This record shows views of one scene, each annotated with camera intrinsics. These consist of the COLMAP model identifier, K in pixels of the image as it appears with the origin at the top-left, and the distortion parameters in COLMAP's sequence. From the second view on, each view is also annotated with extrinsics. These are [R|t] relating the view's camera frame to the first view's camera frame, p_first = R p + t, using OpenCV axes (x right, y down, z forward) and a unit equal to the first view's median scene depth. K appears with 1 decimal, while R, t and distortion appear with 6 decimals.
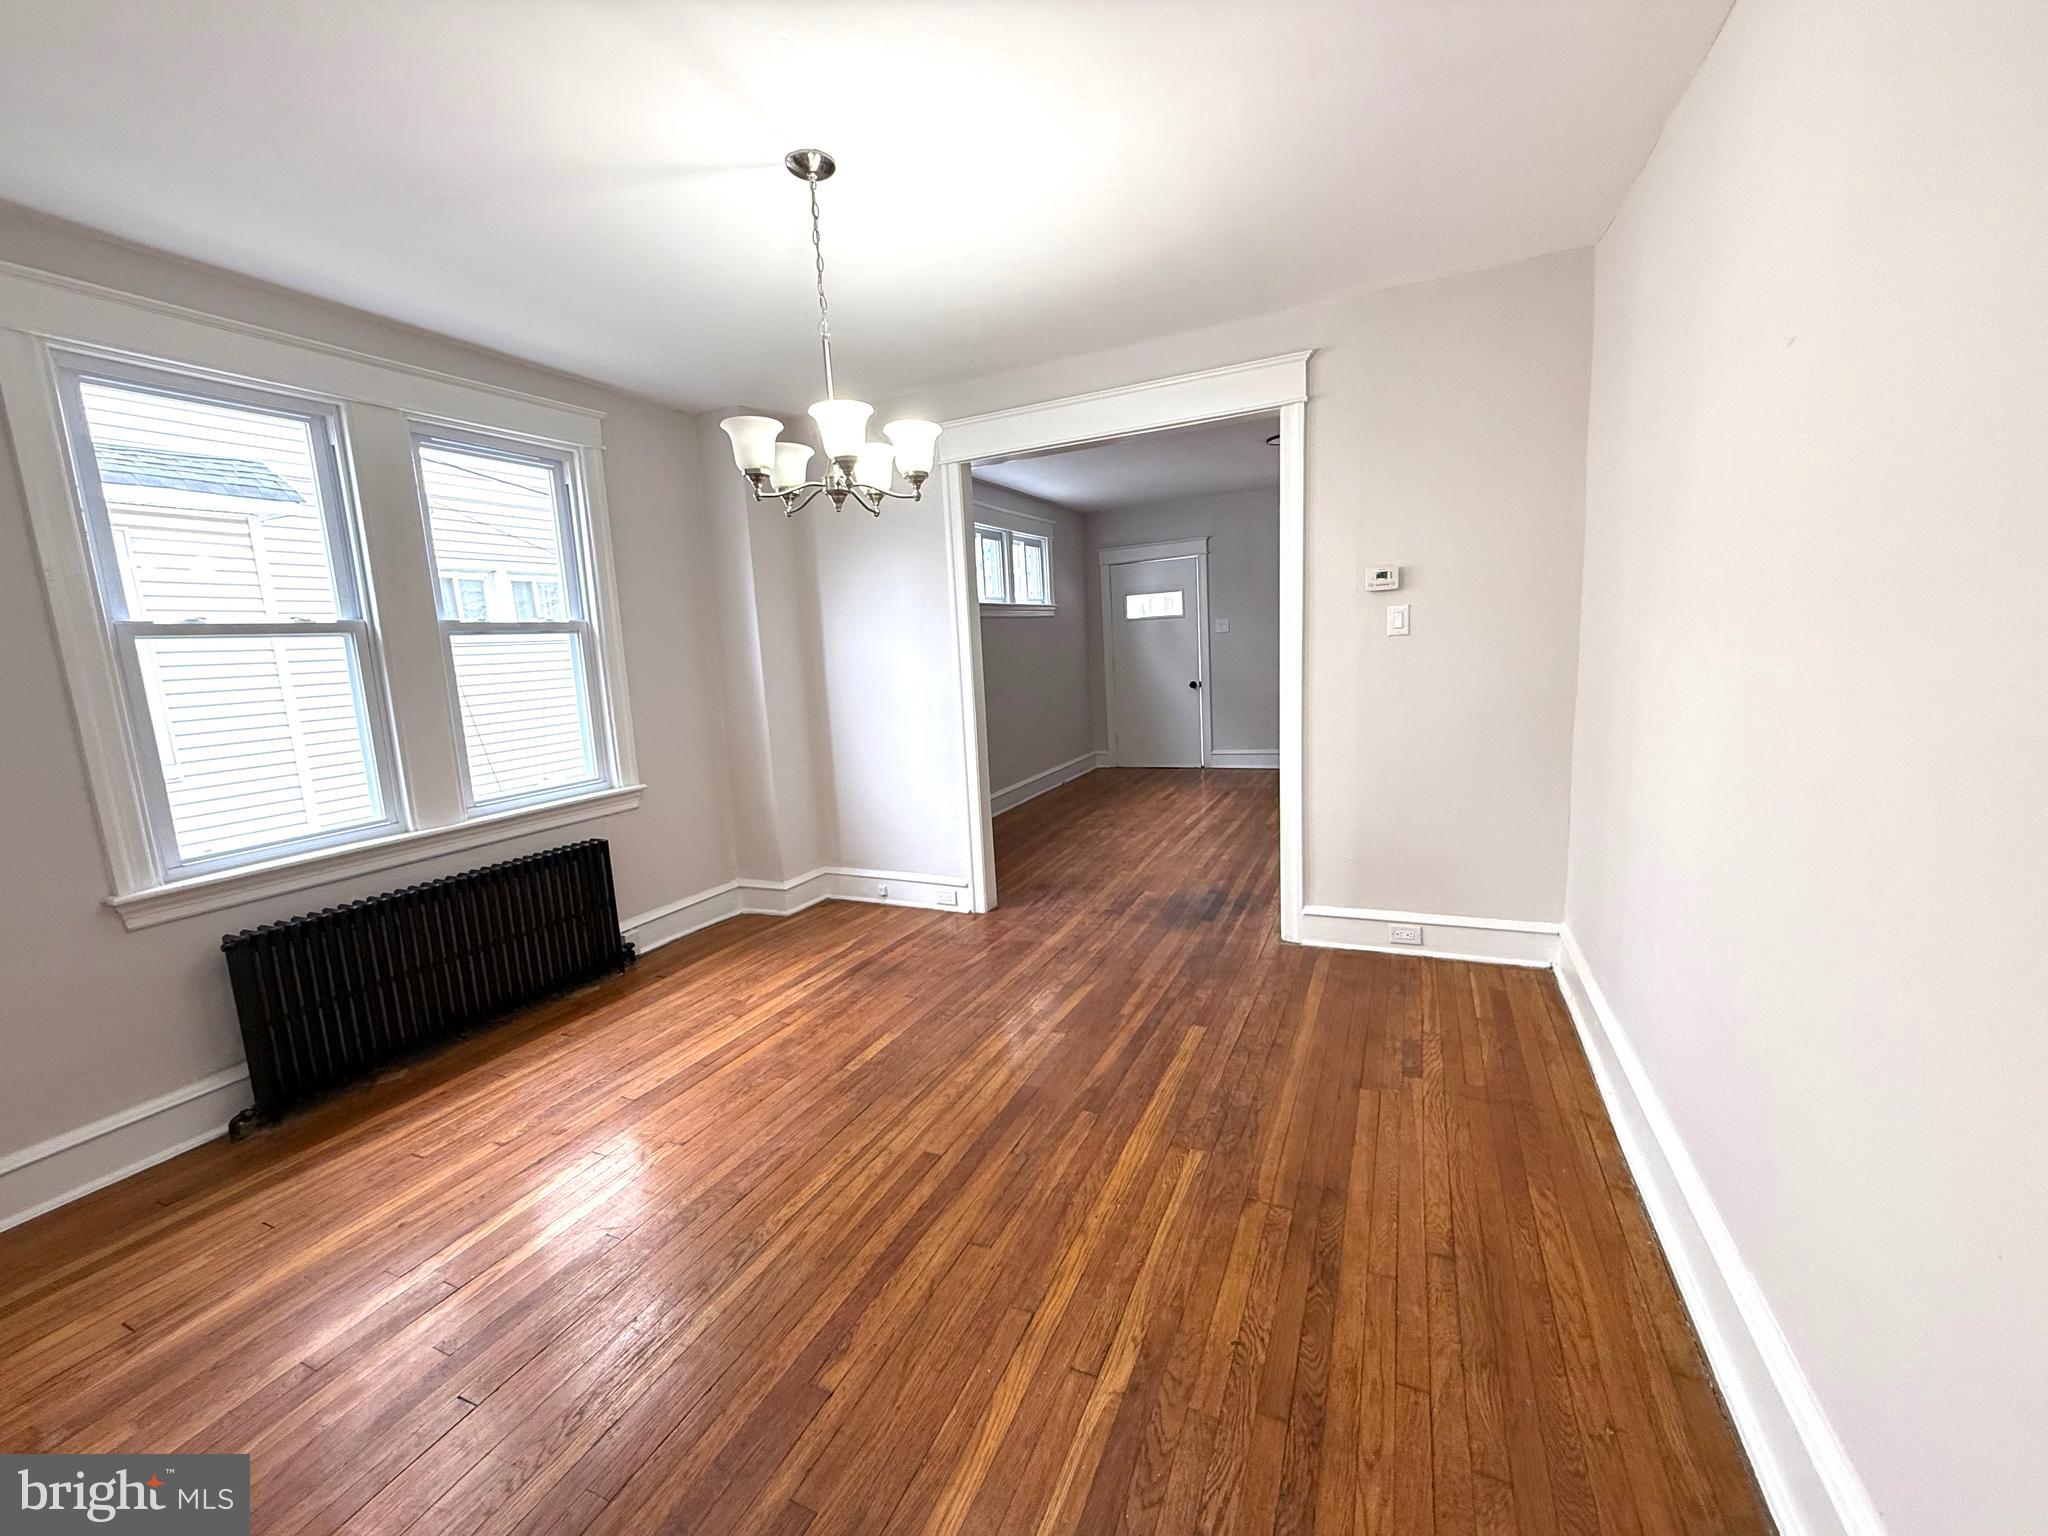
lens RADIAL K [[820.6, 0, 1004.5], [0, 820.6, 770.5], [0, 0, 1]] dist [-0.002805, -0.000509]
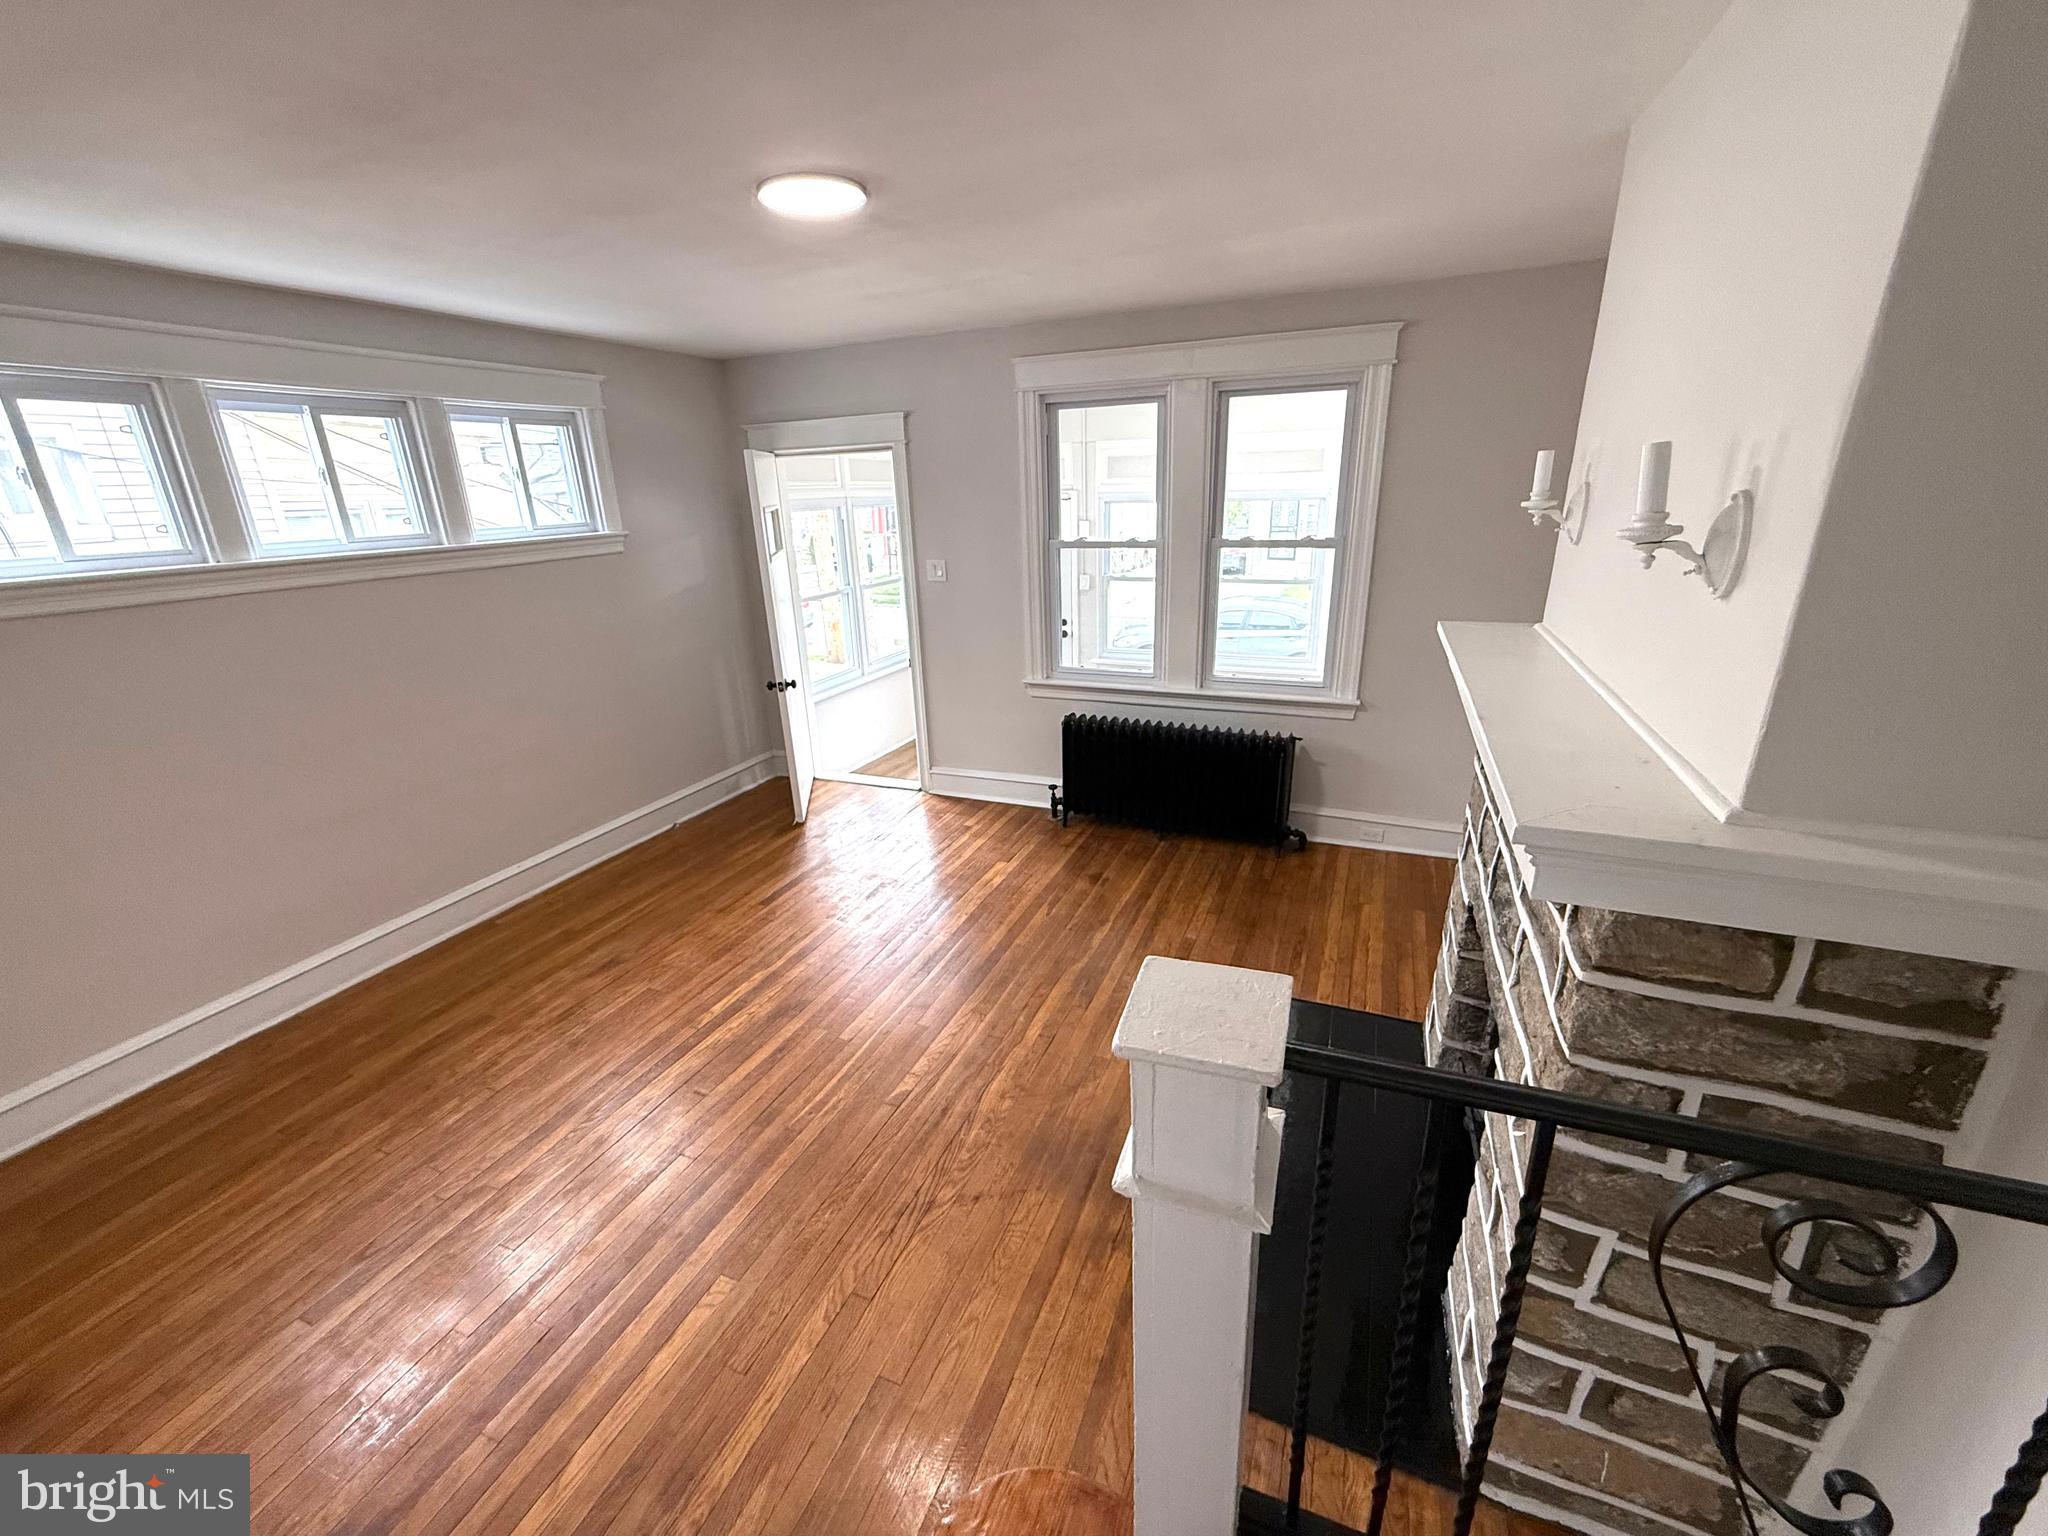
lens RADIAL K [[820.6, 0, 1021.7], [0, 820.6, 763.8], [0, 0, 1]] dist [-0.002805, -0.000509]
pose [[0.997560, 0.019924, 0.066917, 0.610646], [-0.030906, 0.985416, 0.167333, -0.297111], [-0.062607, -0.168993, 0.983627, 0.805035]]
